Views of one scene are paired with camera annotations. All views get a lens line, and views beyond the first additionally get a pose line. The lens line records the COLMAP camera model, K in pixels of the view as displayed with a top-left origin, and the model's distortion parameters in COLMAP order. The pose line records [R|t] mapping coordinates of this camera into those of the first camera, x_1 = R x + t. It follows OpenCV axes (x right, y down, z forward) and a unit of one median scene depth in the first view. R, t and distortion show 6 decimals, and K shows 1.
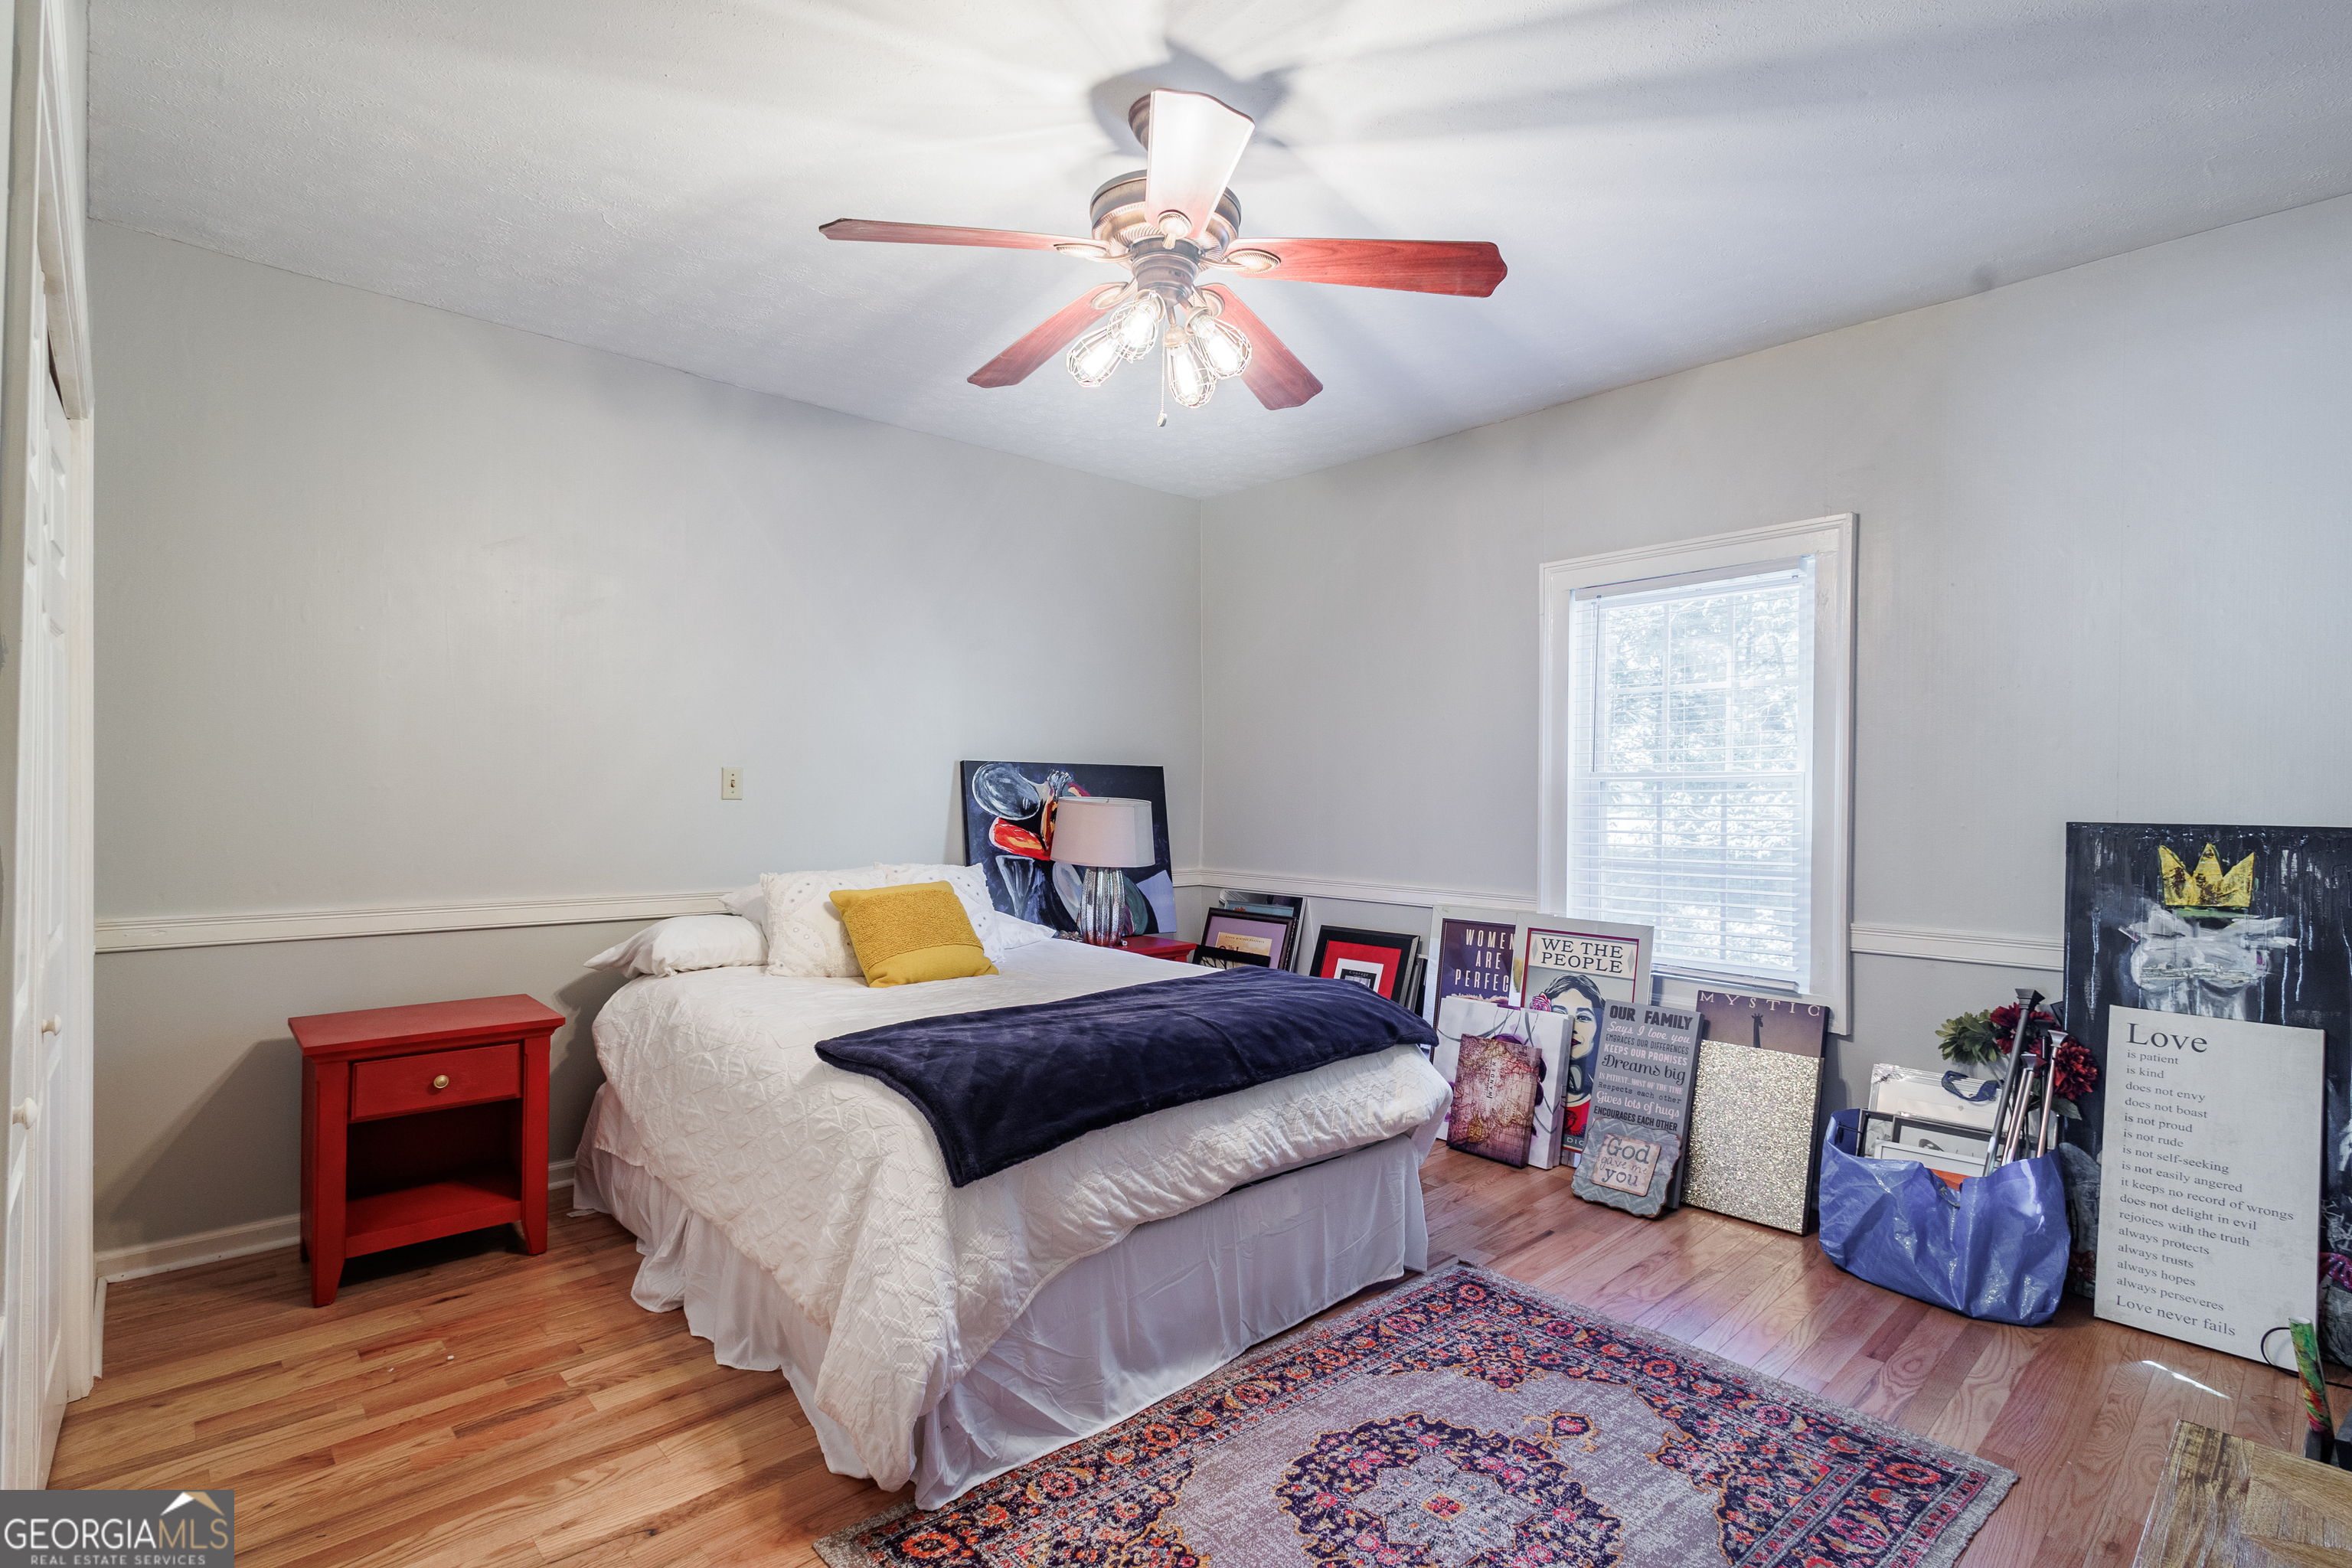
lens RADIAL K [[1097.3, 0, 1176.0], [0, 1097.3, 784.0], [0, 0, 1]] dist [-0.080574, -0.000392]
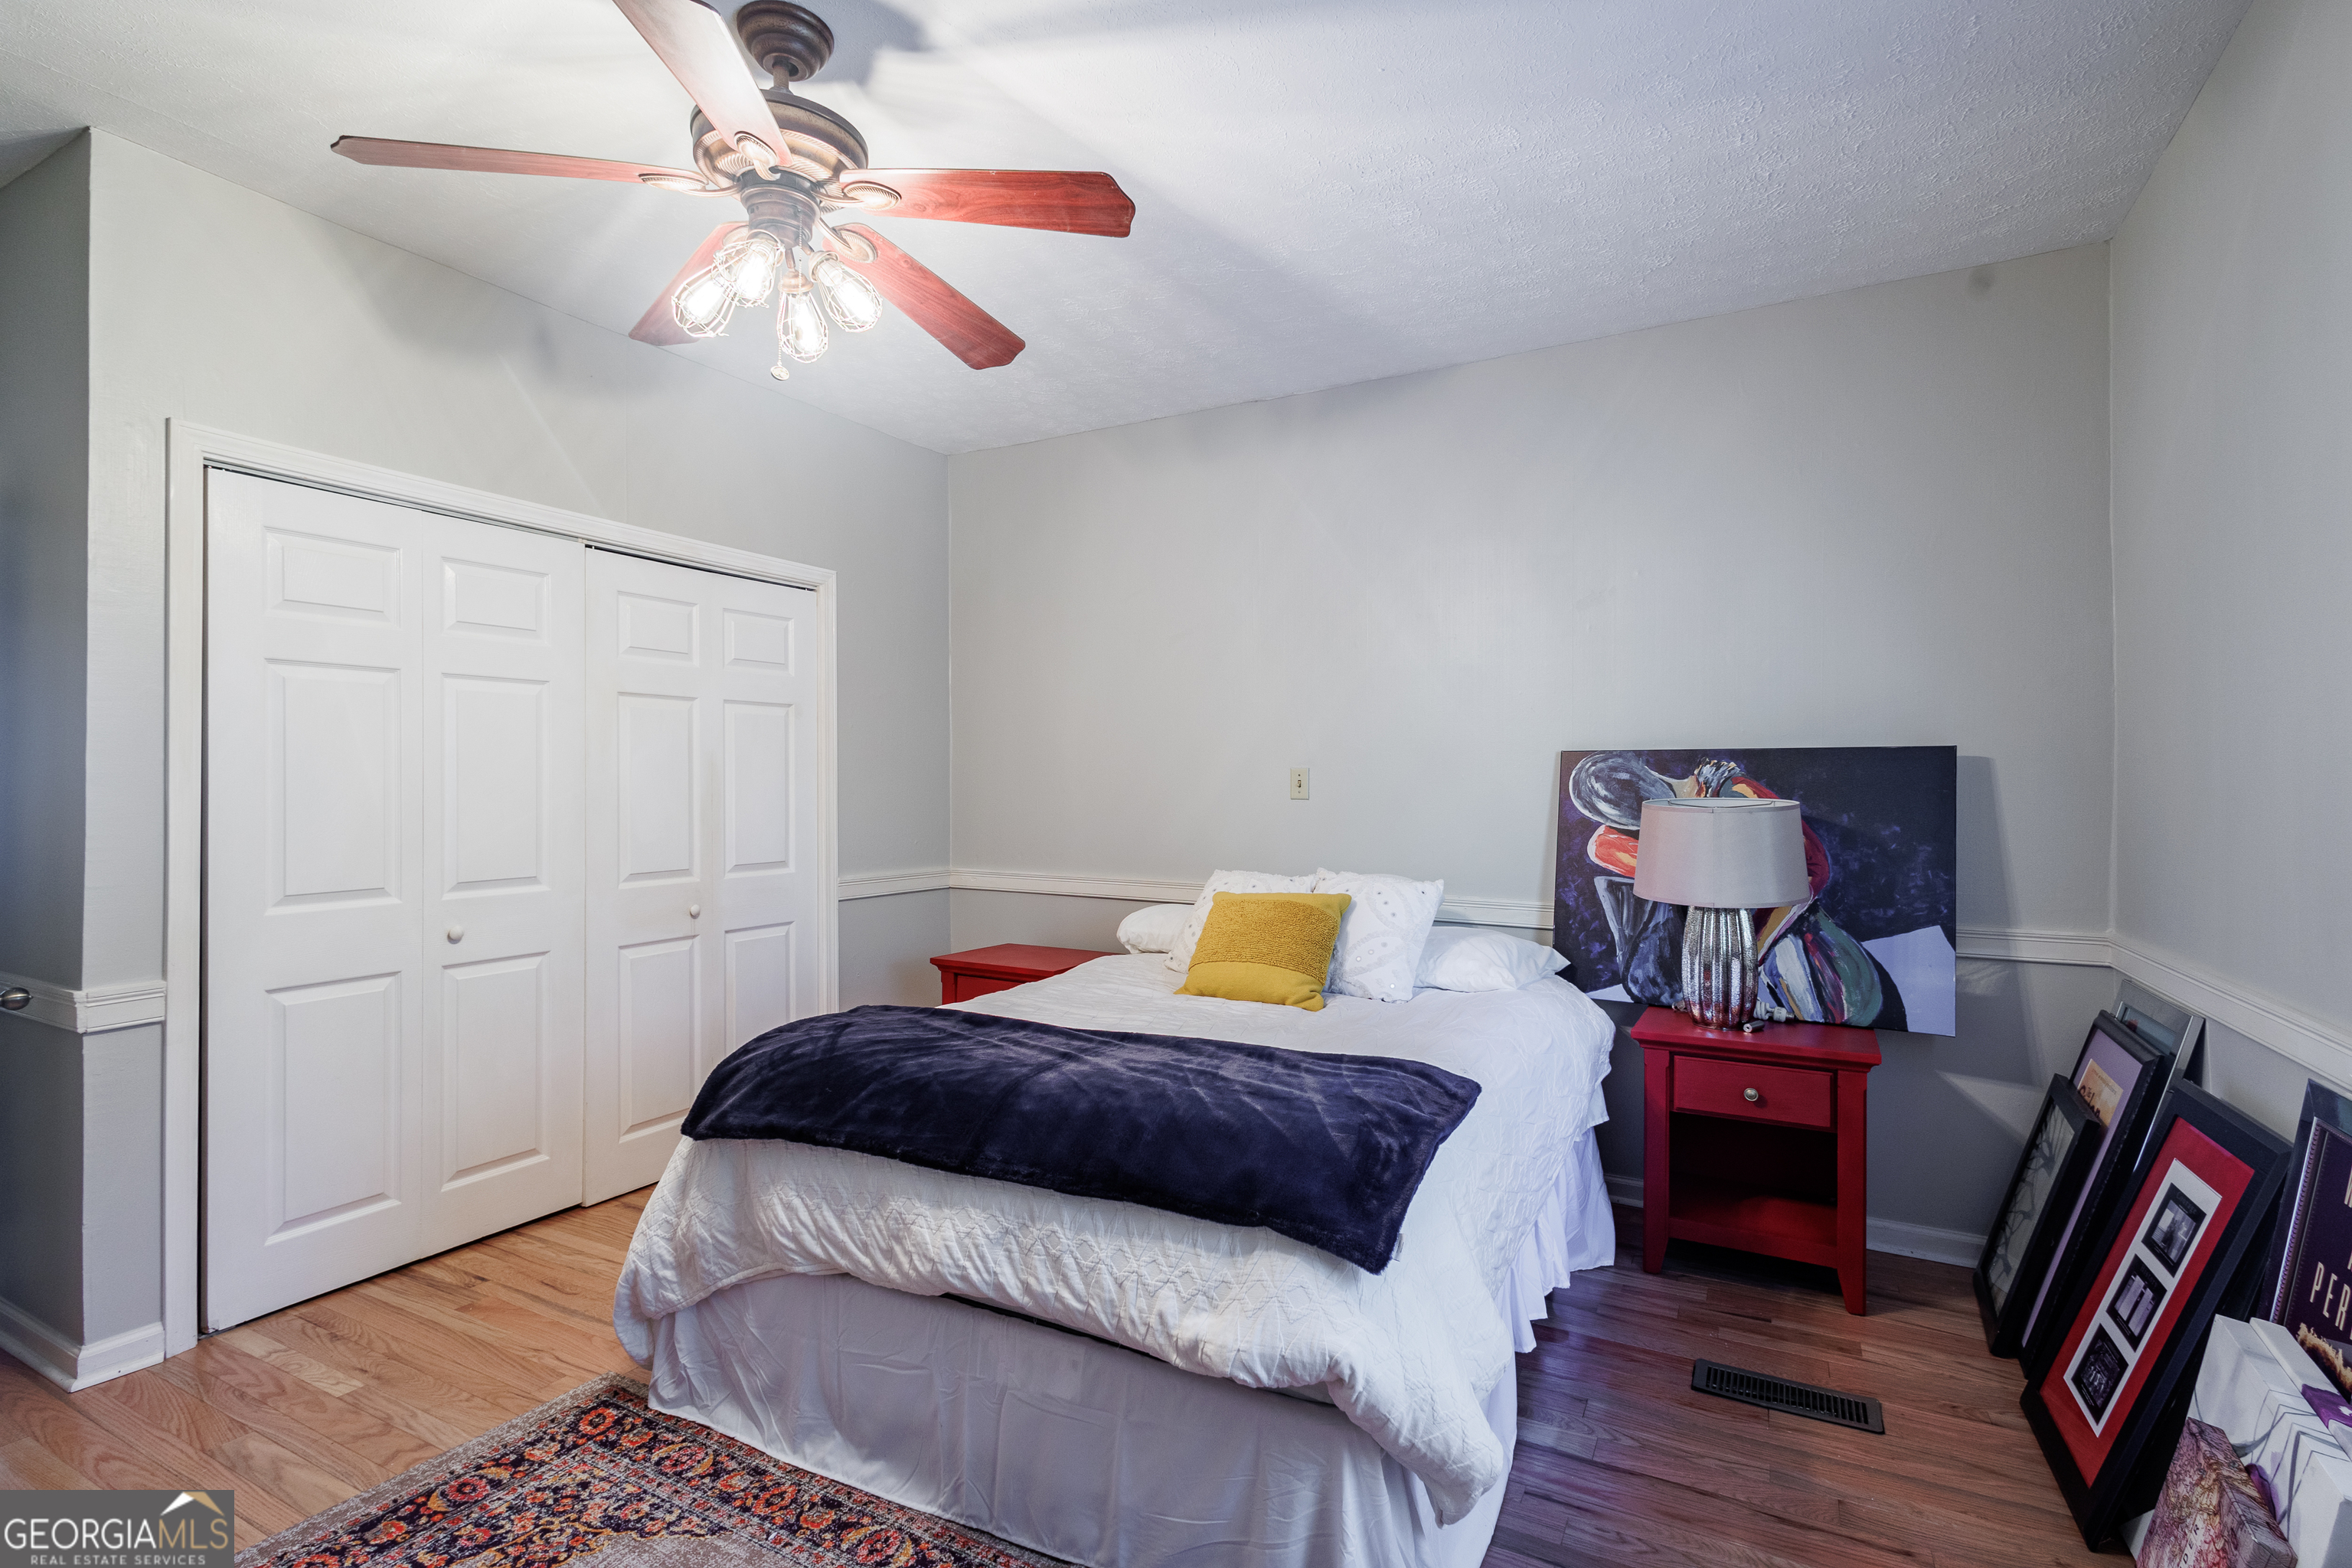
lens RADIAL K [[1146.8, 0, 1176.0], [0, 1146.8, 784.0], [0, 0, 1]] dist [-0.057475, -0.000281]
pose [[0.341514, -0.007352, -0.939848, 0.780770], [-0.000209, 0.999969, -0.007898, 0.014988], [0.939877, 0.002894, 0.341501, 0.795185]]
